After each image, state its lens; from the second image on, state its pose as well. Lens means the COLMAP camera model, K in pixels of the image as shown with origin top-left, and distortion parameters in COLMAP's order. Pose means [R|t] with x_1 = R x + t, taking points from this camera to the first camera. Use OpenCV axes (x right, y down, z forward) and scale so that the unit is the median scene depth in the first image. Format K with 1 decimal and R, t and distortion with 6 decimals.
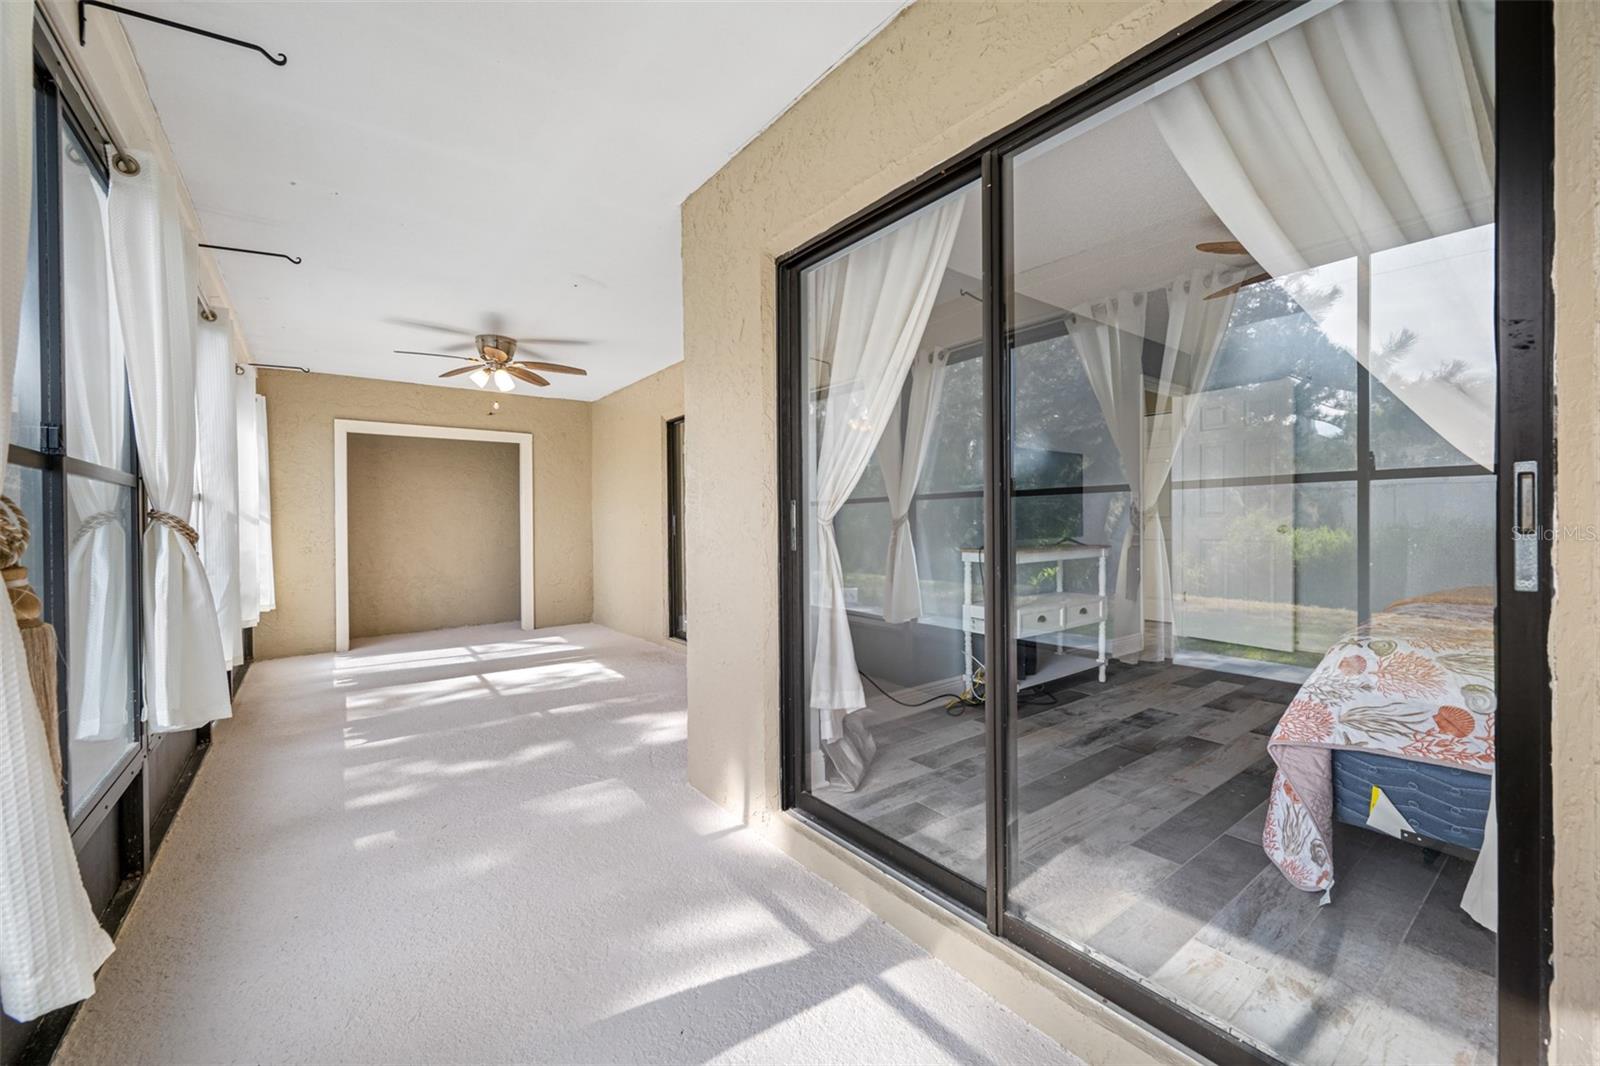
lens RADIAL K [[625.4, 0, 800.4], [0, 625.4, 523.5], [0, 0, 1]] dist [0.000326, 0.000237]
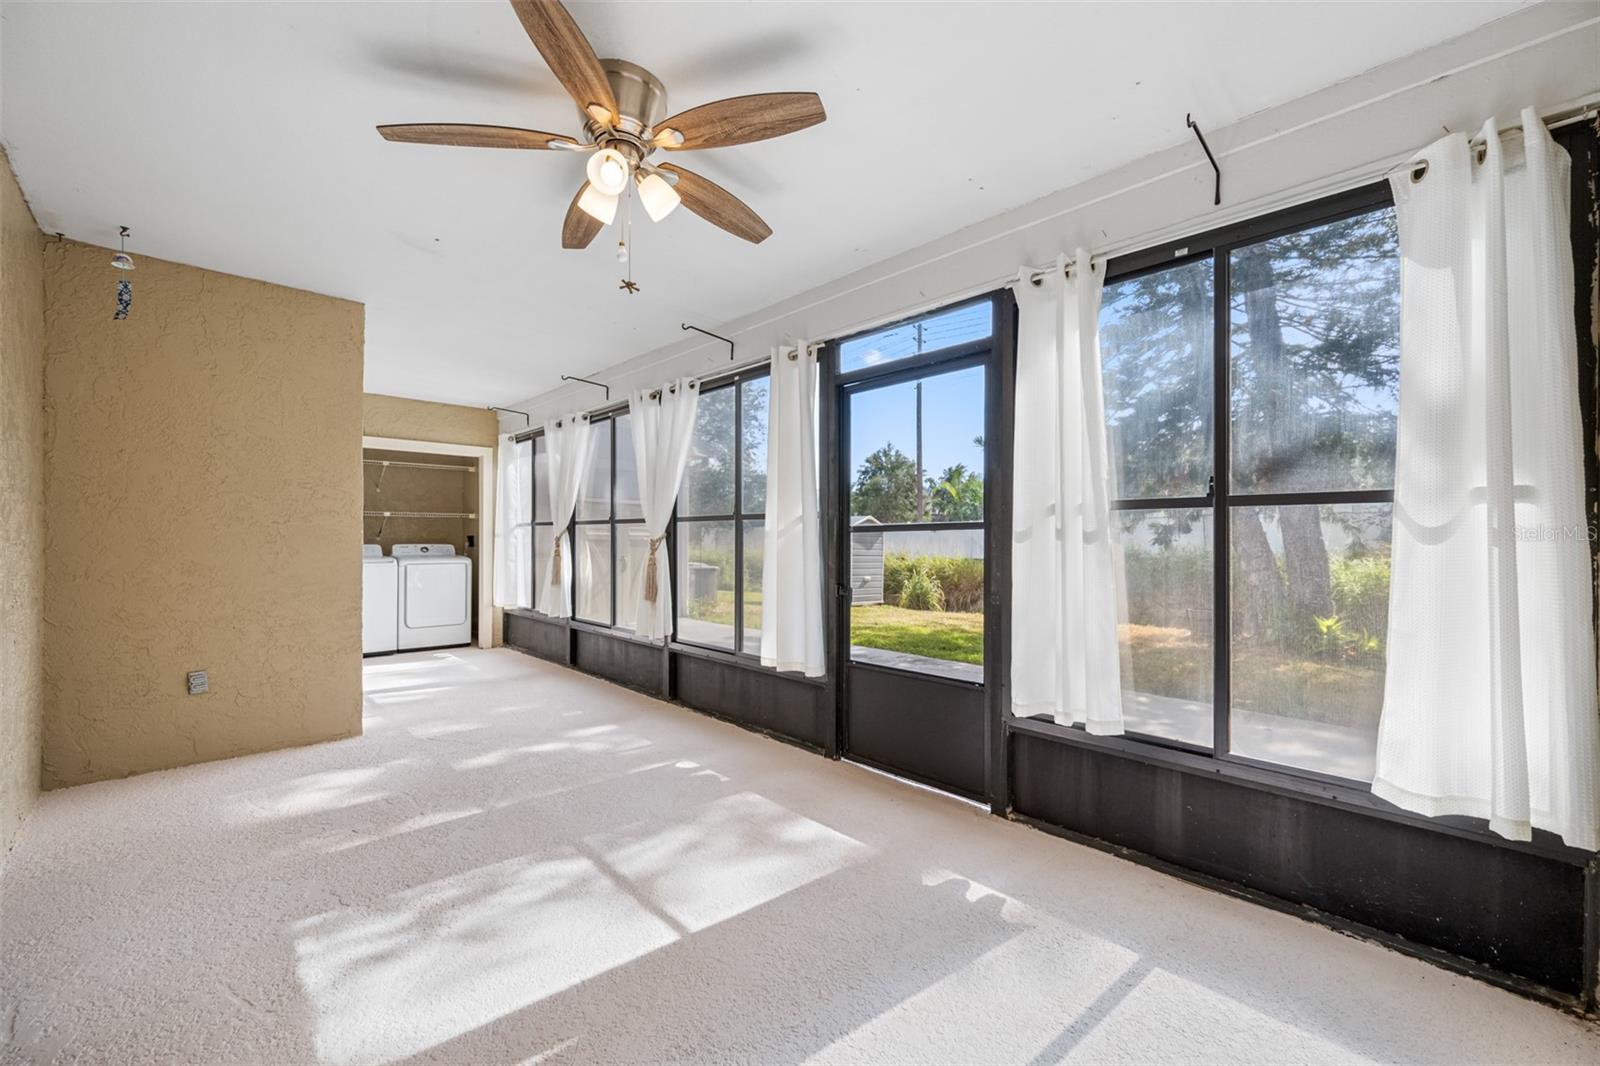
lens RADIAL K [[635.6, 0, 800.7], [0, 635.6, 529.9], [0, 0, 1]] dist [-0.001016, -0.000255]
pose [[-0.994652, 0.006993, -0.103043, -0.592690], [0.007718, 0.999948, -0.006639, -0.007049], [0.102991, -0.007399, -0.994655, 1.504132]]
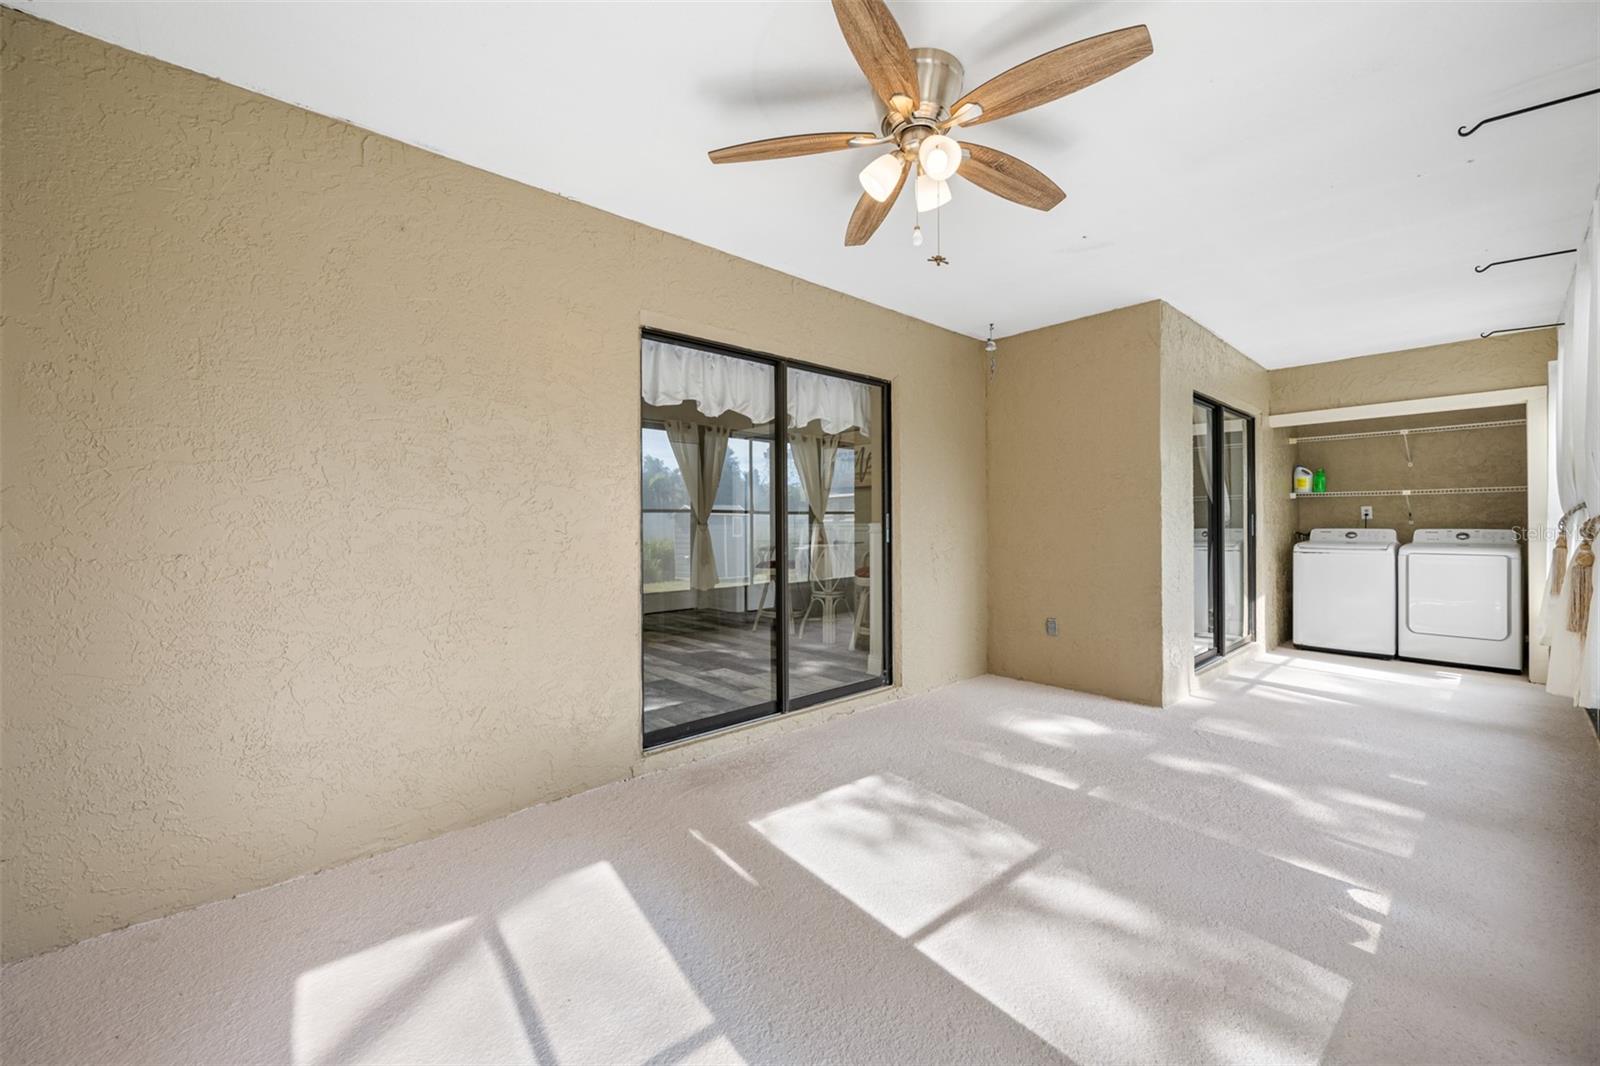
lens RADIAL K [[625.4, 0, 800.4], [0, 625.4, 523.5], [0, 0, 1]] dist [0.000326, 0.000237]
pose [[-0.067920, 0.015601, 0.997569, -0.943454], [0.011257, 0.999826, -0.014870, 0.004149], [-0.997627, 0.010220, -0.068084, 1.169078]]
